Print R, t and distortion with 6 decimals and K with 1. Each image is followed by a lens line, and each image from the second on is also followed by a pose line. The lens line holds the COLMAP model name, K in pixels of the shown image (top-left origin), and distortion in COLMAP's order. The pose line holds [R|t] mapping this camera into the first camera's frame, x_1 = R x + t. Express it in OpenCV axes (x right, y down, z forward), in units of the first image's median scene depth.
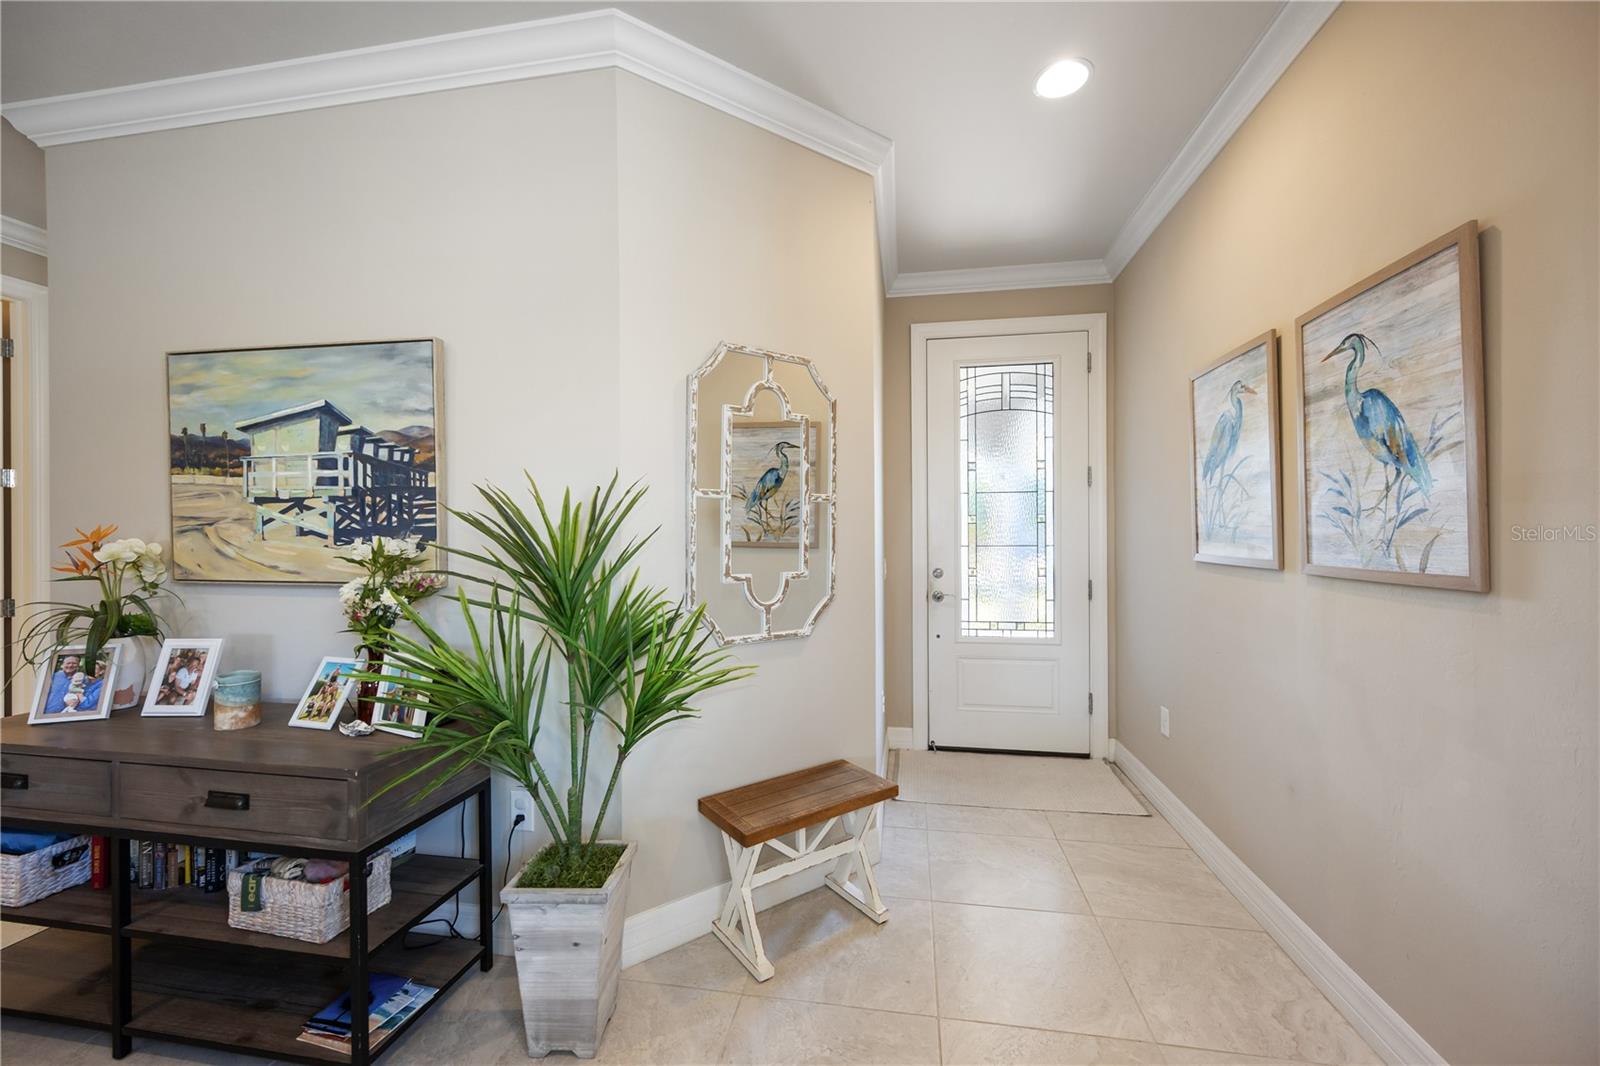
lens RADIAL K [[622.8, 0, 802.4], [0, 622.8, 533.5], [0, 0, 1]] dist [-0.000016, 0.000321]
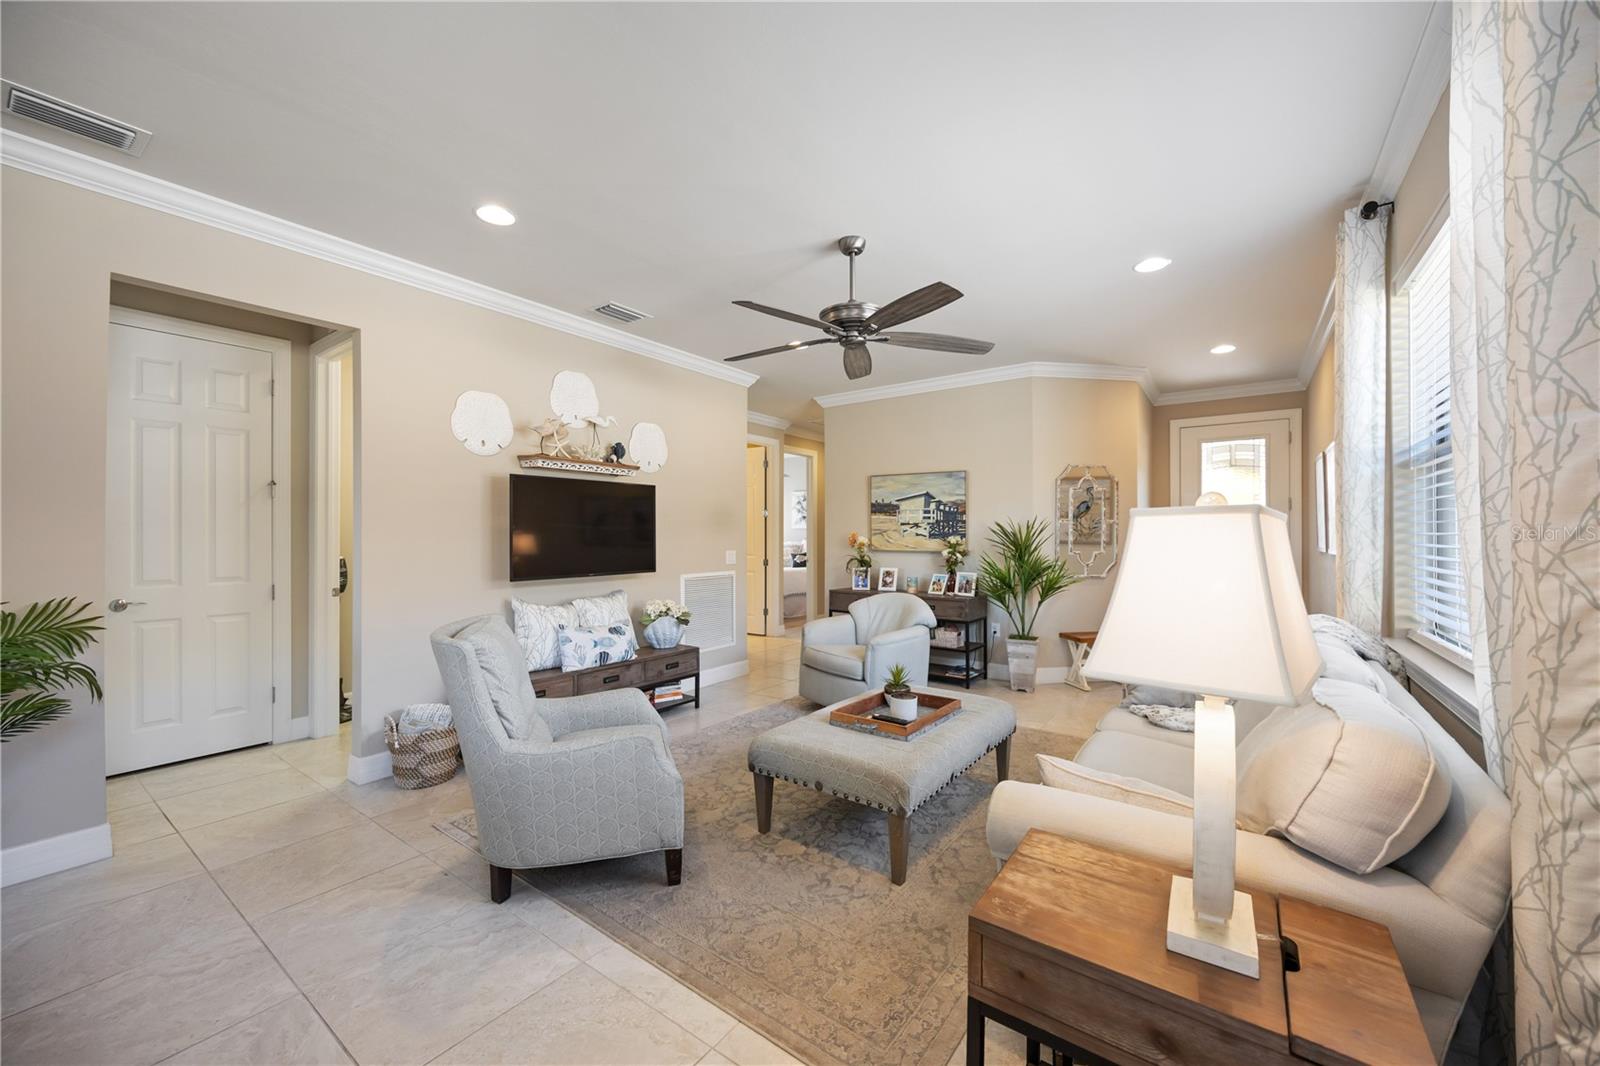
lens RADIAL K [[622.8, 0, 798.6], [0, 622.8, 533.9], [0, 0, 1]] dist [-0.000016, 0.000321]
pose [[0.898732, 0.005016, -0.438469, 0.000610], [-0.006722, 0.999975, -0.002340, 0.005149], [0.438446, 0.005050, 0.898743, -1.984270]]
